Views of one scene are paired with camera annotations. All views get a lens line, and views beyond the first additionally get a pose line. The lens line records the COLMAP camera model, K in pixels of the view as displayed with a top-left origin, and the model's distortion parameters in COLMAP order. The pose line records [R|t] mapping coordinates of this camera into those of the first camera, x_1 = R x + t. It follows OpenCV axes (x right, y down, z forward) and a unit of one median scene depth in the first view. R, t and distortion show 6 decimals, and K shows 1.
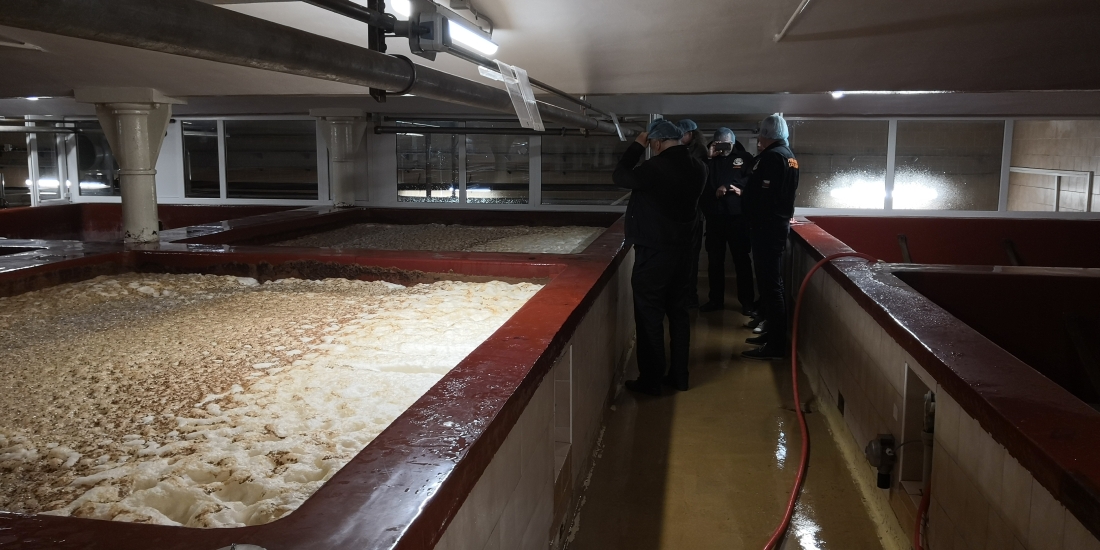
lens RADIAL K [[852.8, 0, 548.0], [0, 852.8, 243.4], [0, 0, 1]] dist [-0.003820, 0.004232]
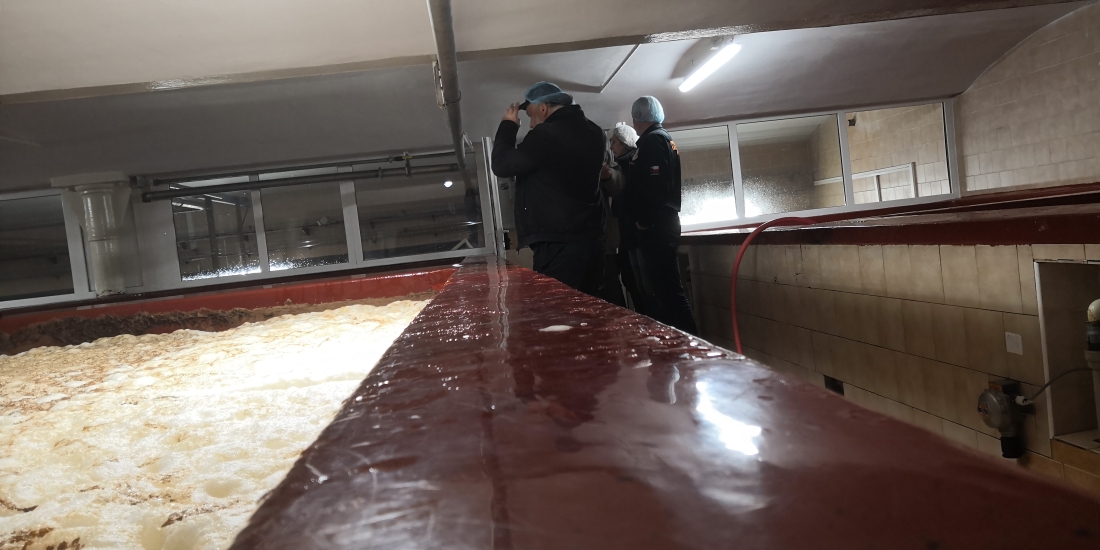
lens RADIAL K [[842.1, 0, 550.5], [0, 842.1, 263.5], [0, 0, 1]] dist [0.002275, -0.000860]
pose [[0.960217, -0.116014, 0.254016, -0.087242], [0.138324, 0.987785, -0.071745, 0.090206], [-0.242589, 0.104027, 0.964535, 0.289690]]
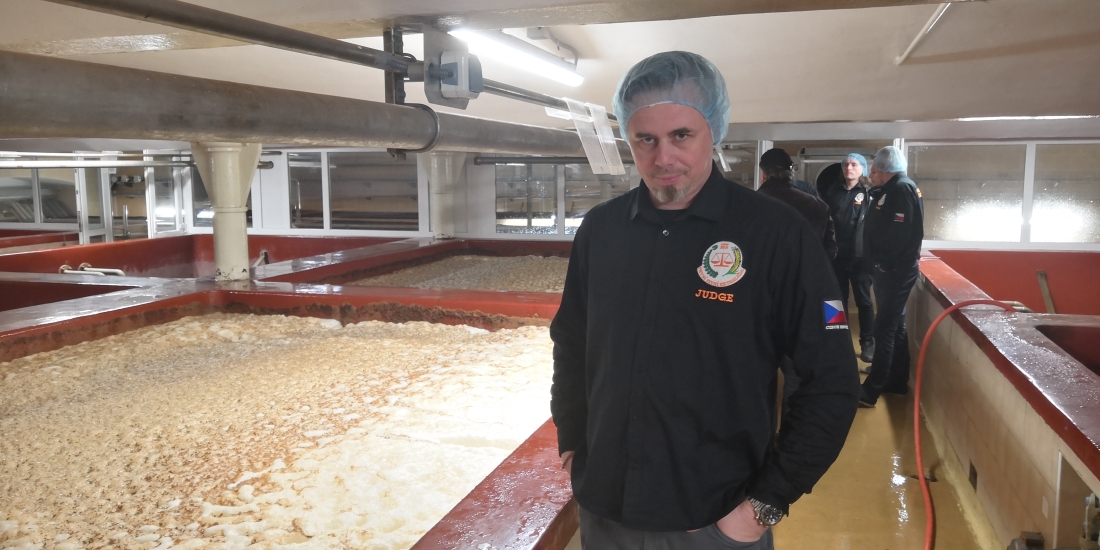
lens RADIAL K [[842.1, 0, 550.5], [0, 842.1, 263.5], [0, 0, 1]] dist [0.002275, -0.000860]
pose [[0.991889, 0.004935, -0.127008, 0.022081], [-0.005101, 0.999987, -0.000980, -0.027260], [0.127002, 0.001619, 0.991901, 0.085878]]
